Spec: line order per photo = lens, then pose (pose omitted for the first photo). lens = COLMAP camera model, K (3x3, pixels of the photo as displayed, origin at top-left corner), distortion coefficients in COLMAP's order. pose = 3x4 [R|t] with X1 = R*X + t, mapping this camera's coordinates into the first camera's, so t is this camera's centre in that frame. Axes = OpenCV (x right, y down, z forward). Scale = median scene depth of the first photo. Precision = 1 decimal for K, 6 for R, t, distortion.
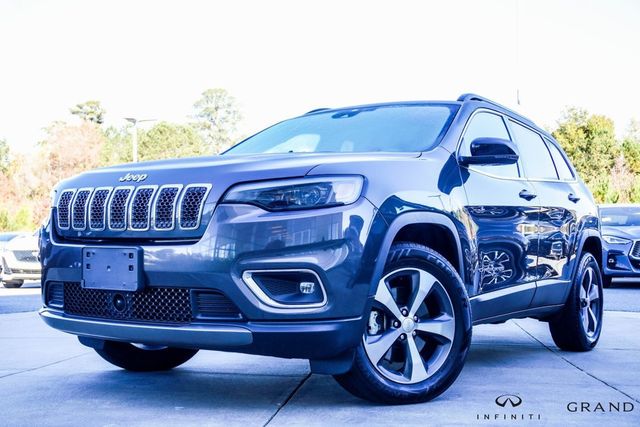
lens RADIAL K [[851.9, 0, 320.0], [0, 851.9, 214.1], [0, 0, 1]] dist [-0.012993, 0.000000]
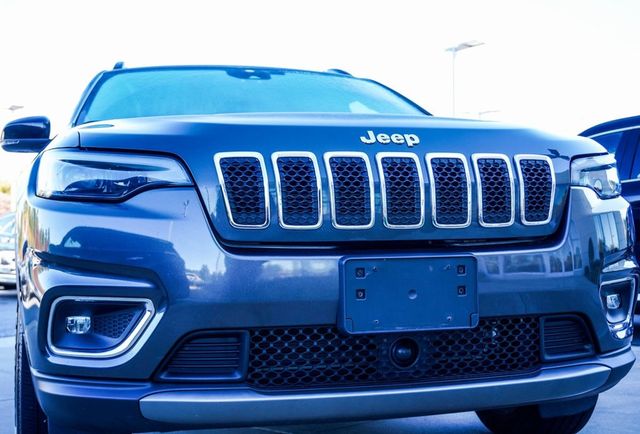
lens RADIAL K [[903.5, 0, 320.0], [0, 903.5, 217.4], [0, 0, 1]] dist [0.003443, 0.000000]
pose [[0.565868, 0.017702, 0.824306, -0.791304], [-0.005821, 0.999830, -0.017475, 0.024183], [-0.824475, 0.005090, 0.565875, 0.718216]]
